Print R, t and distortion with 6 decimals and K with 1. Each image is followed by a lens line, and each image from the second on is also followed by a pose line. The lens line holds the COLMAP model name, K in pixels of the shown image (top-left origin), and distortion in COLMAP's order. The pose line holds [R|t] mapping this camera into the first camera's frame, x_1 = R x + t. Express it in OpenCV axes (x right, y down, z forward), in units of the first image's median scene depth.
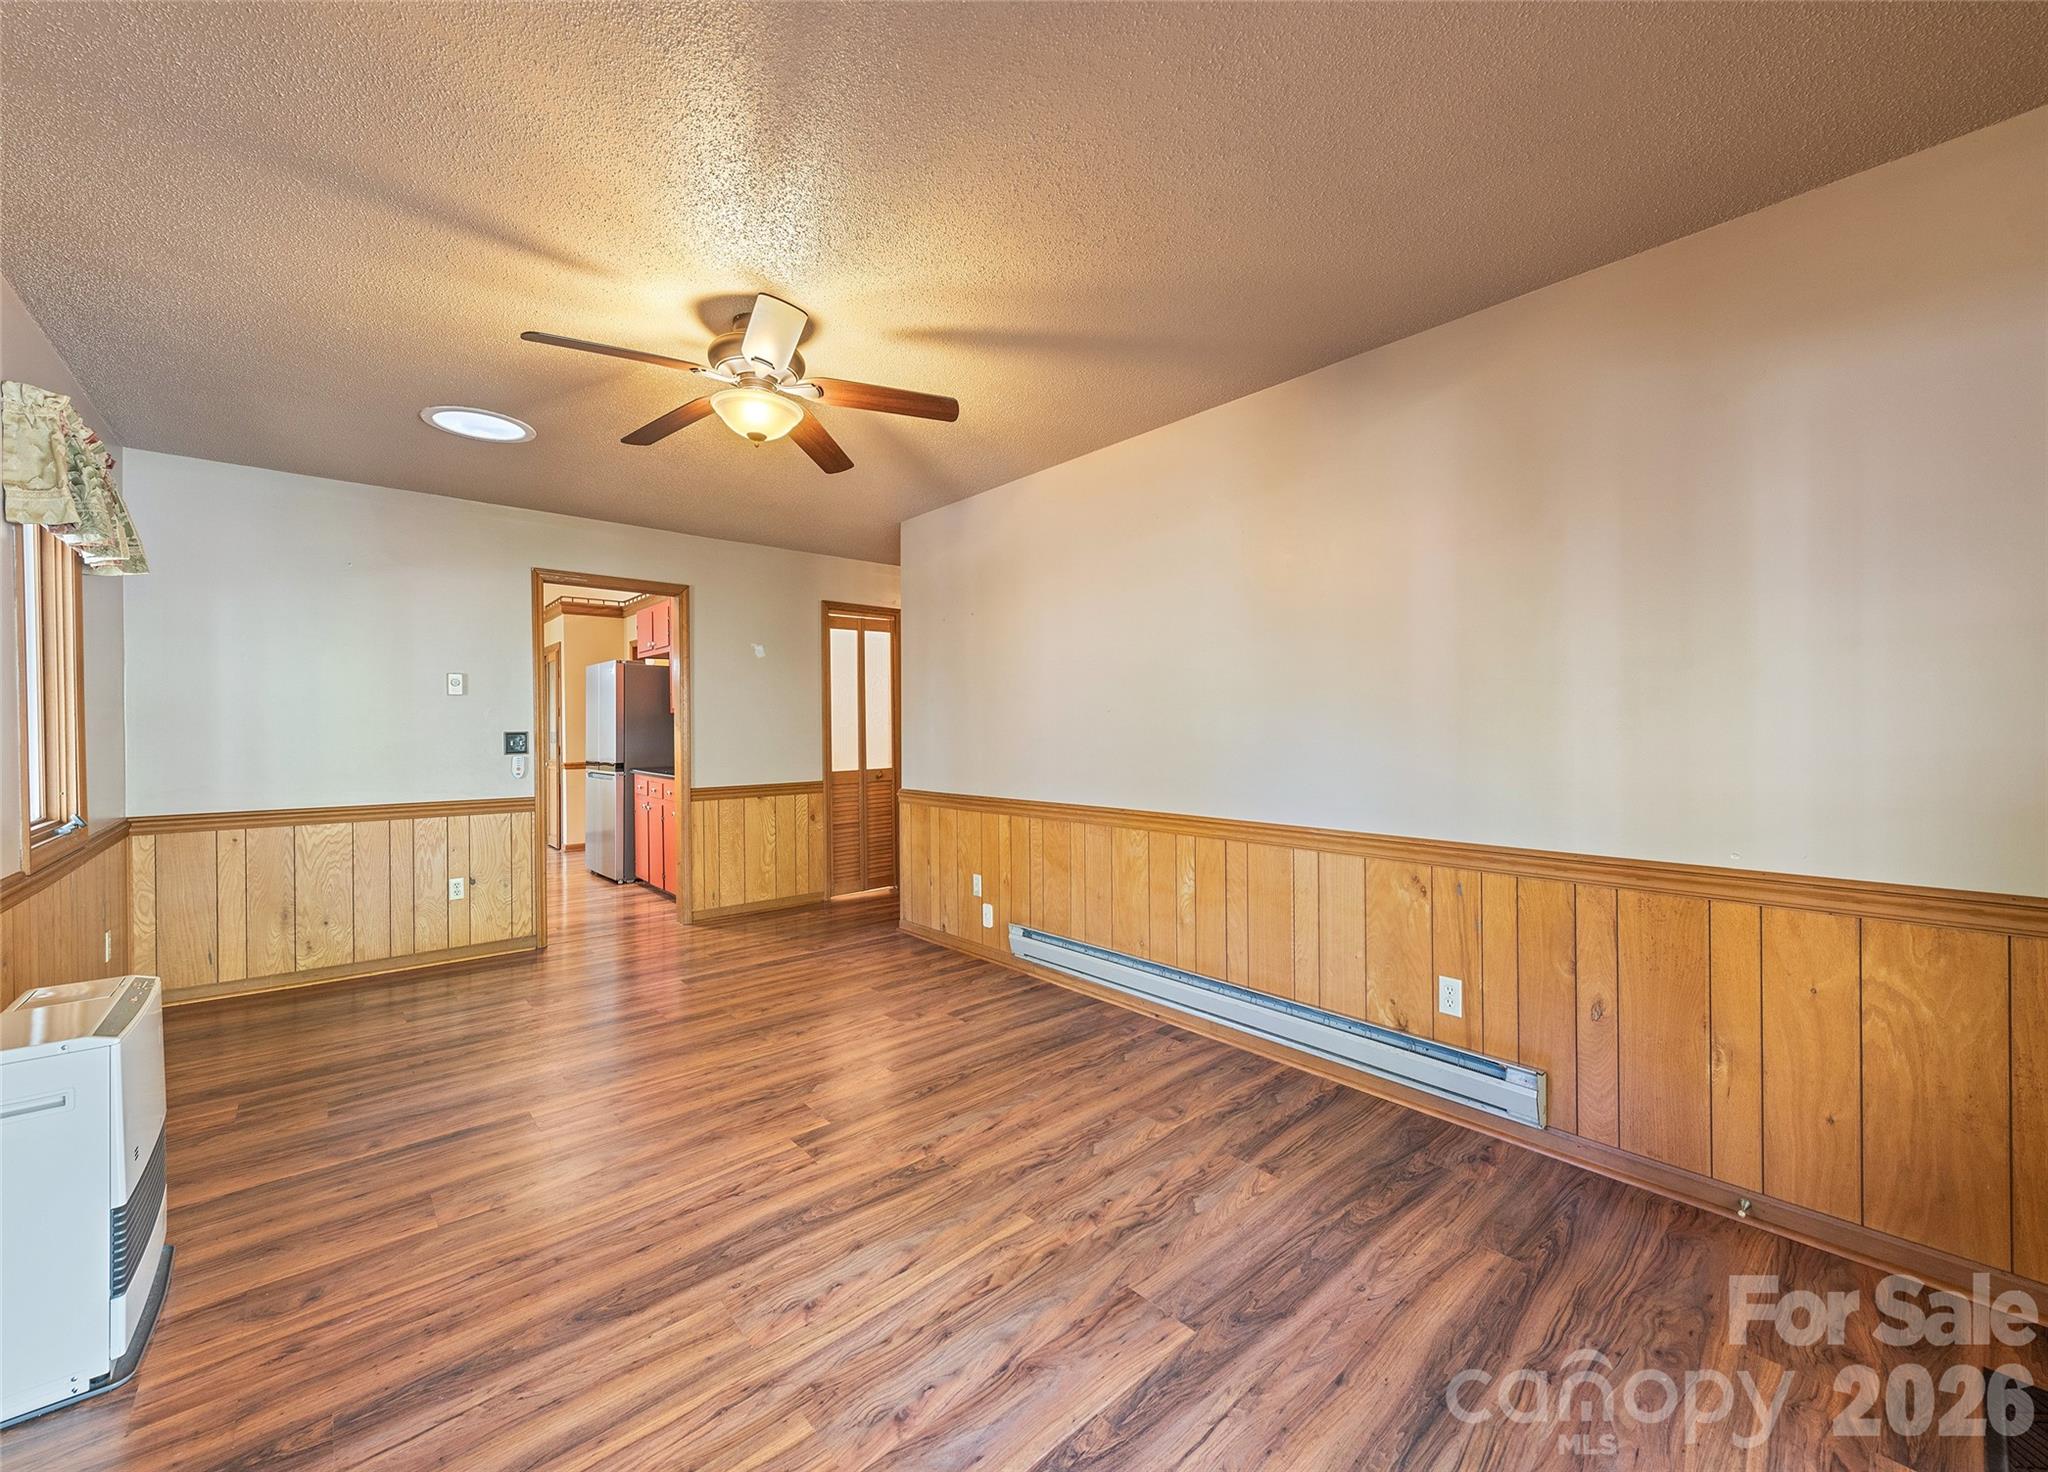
lens RADIAL K [[802.0, 0, 1034.9], [0, 802.0, 732.2], [0, 0, 1]] dist [0.002194, 0.000059]
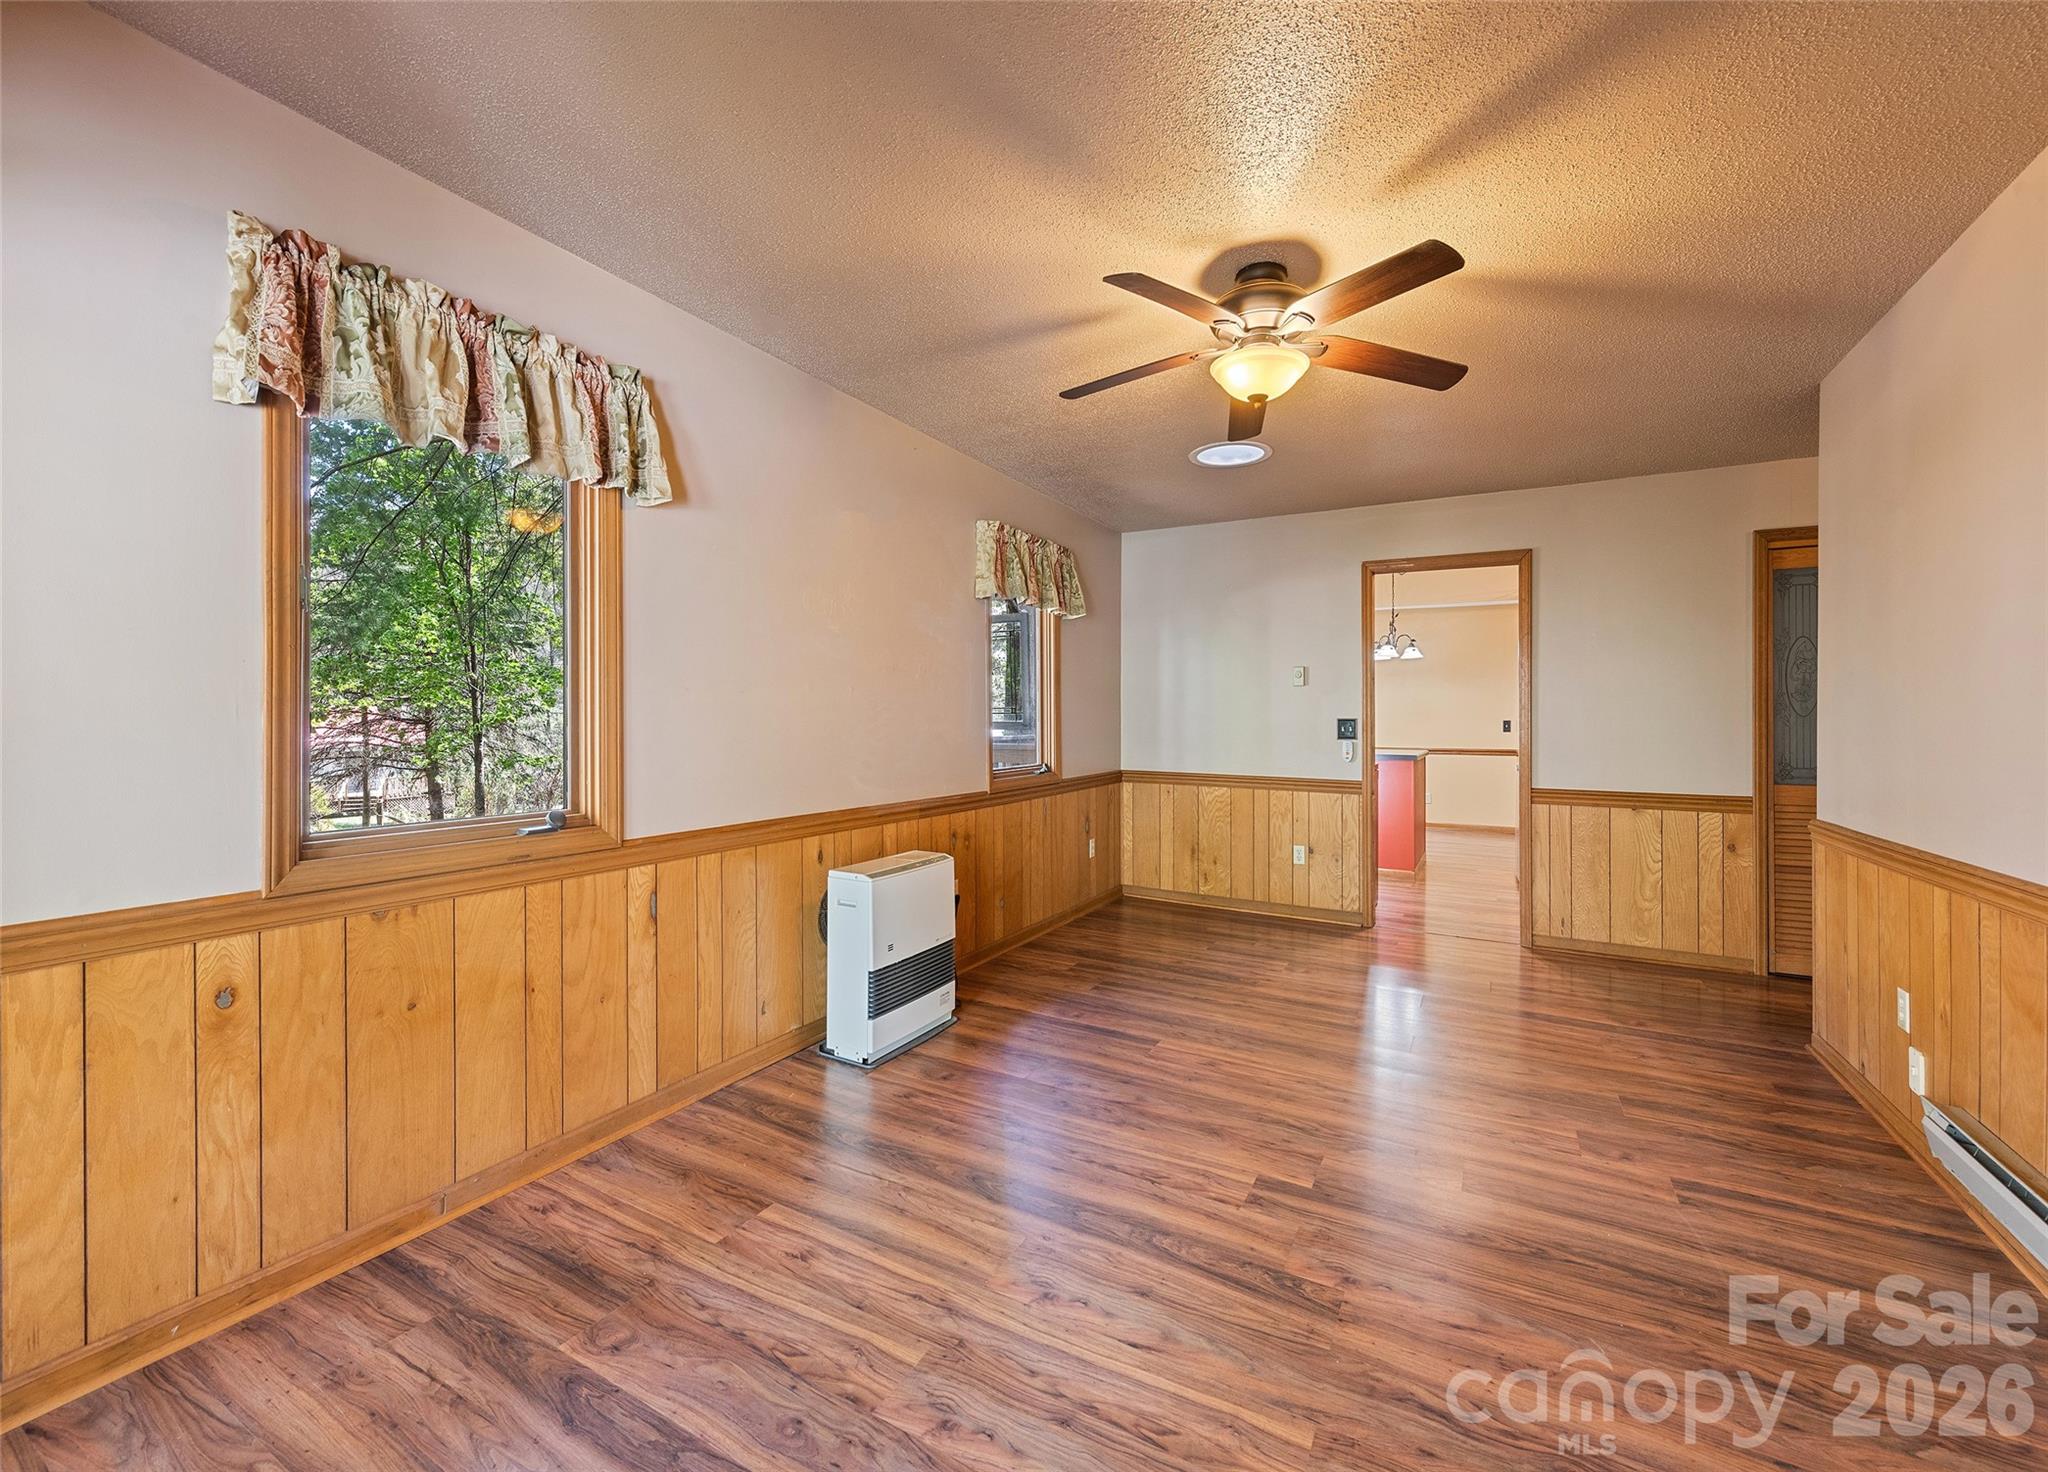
lens RADIAL K [[824.3, 0, 1029.8], [0, 824.3, 722.5], [0, 0, 1]] dist [0.022140, -0.008839]
pose [[0.329844, 0.016753, -0.943887, 0.334948], [-0.014730, 0.999812, 0.012598, -0.003739], [0.943921, 0.009748, 0.330029, 0.315359]]
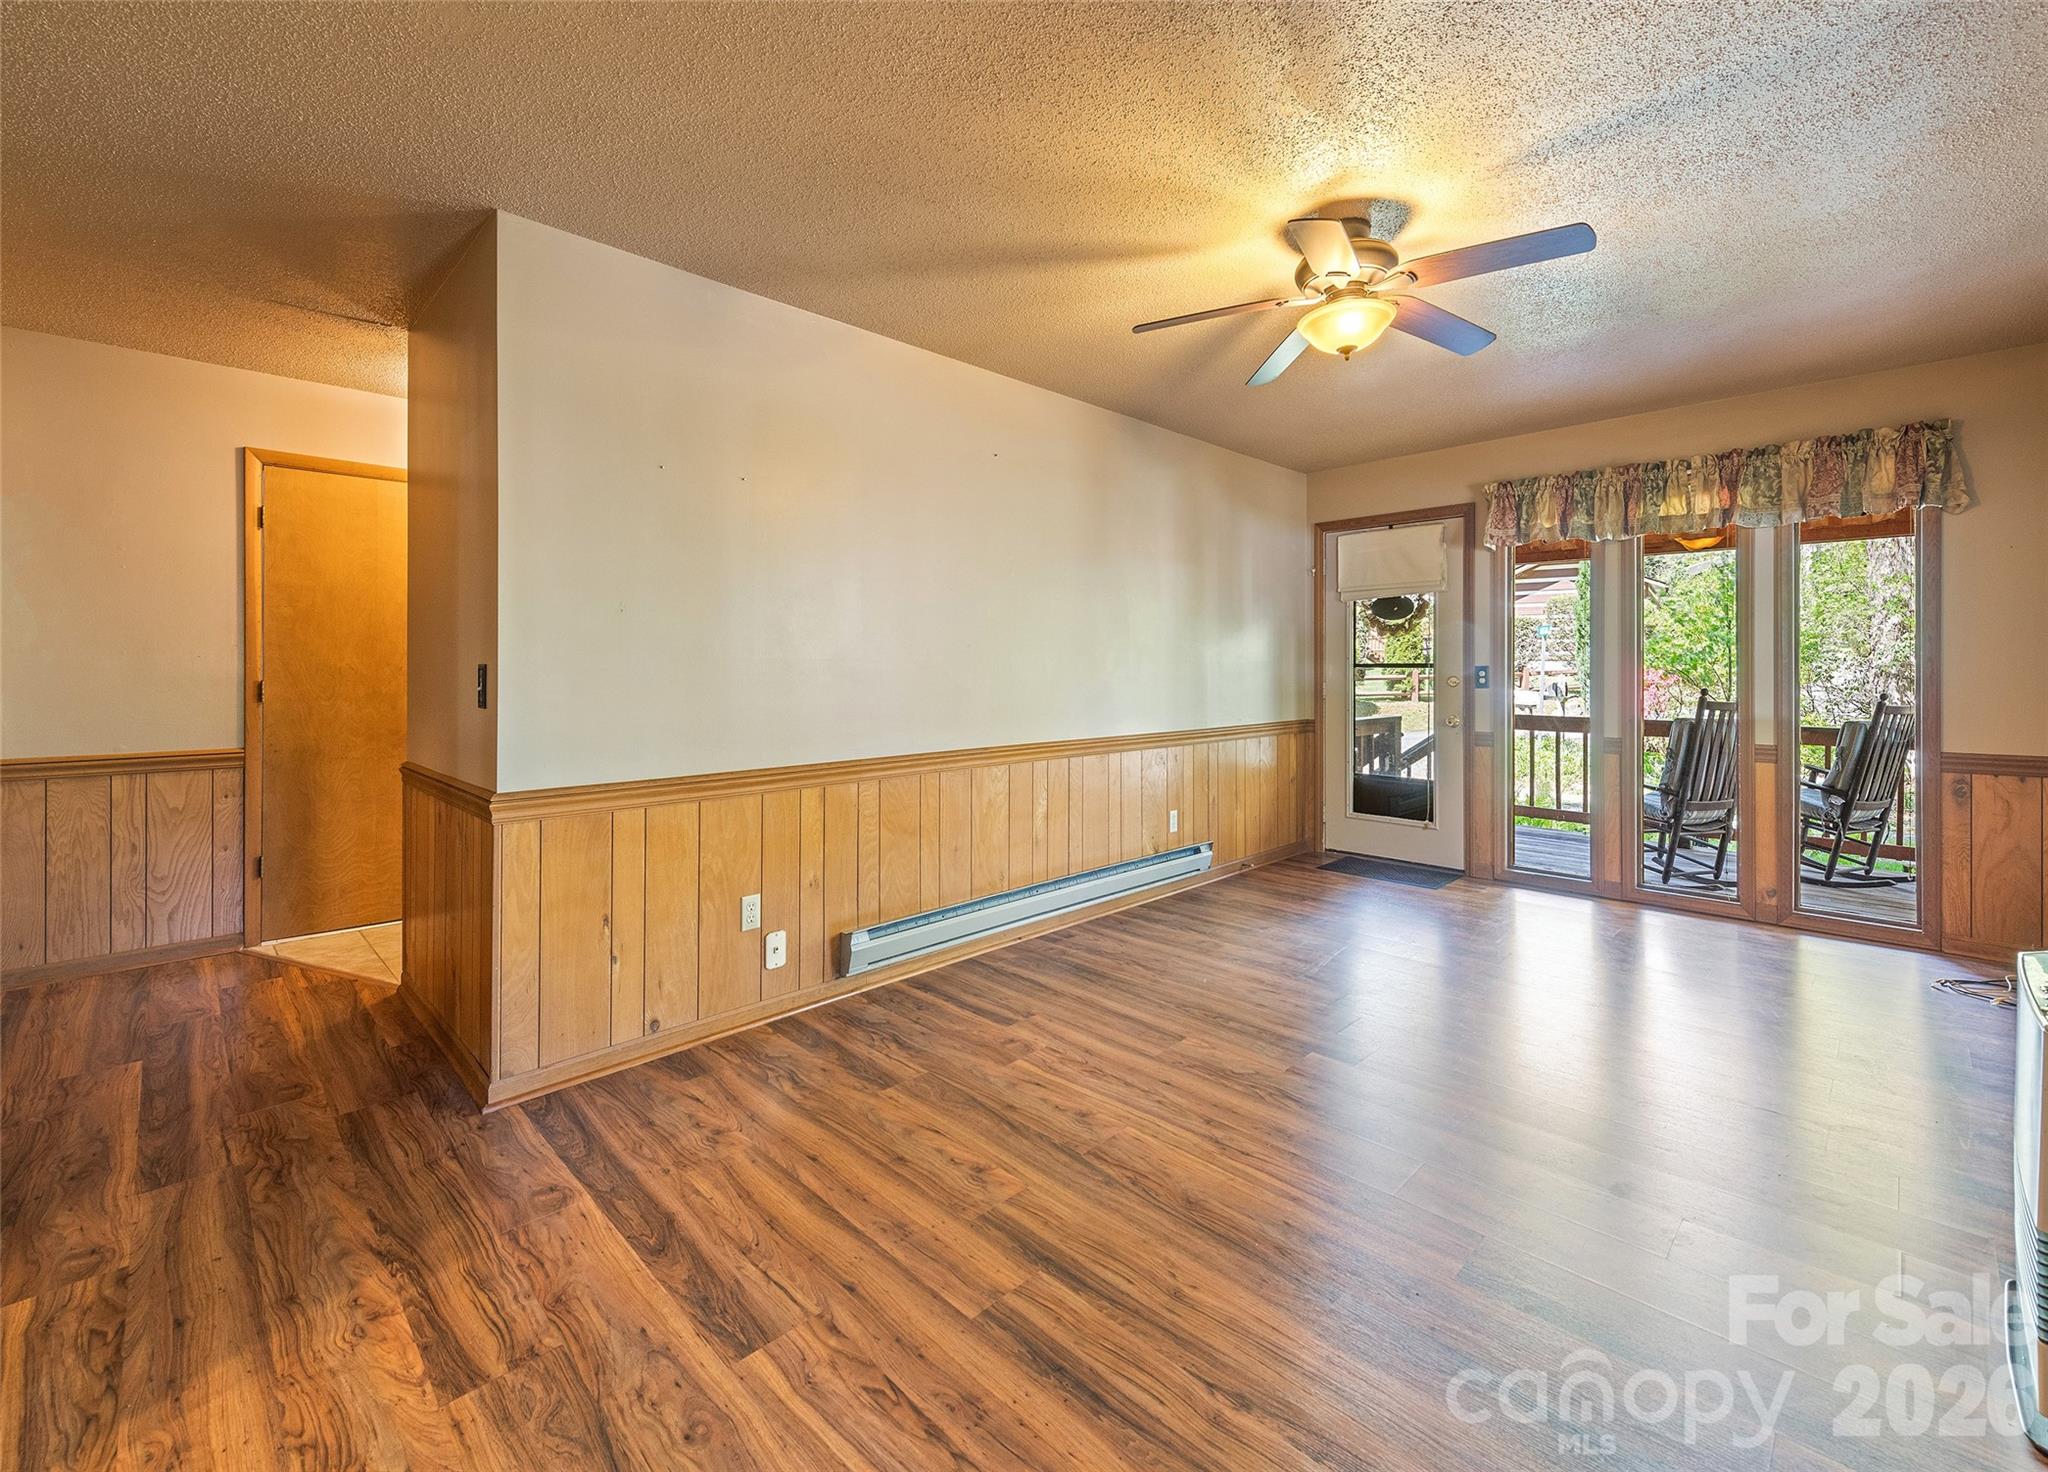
lens RADIAL K [[860.1, 0, 1041.9], [0, 860.1, 668.4], [0, 0, 1]] dist [0.000650, 0.000071]
pose [[-0.060500, 0.005650, 0.998152, -0.962299], [0.009824, 0.999939, -0.005064, 0.006185], [-0.998120, 0.009499, -0.060552, 1.024944]]
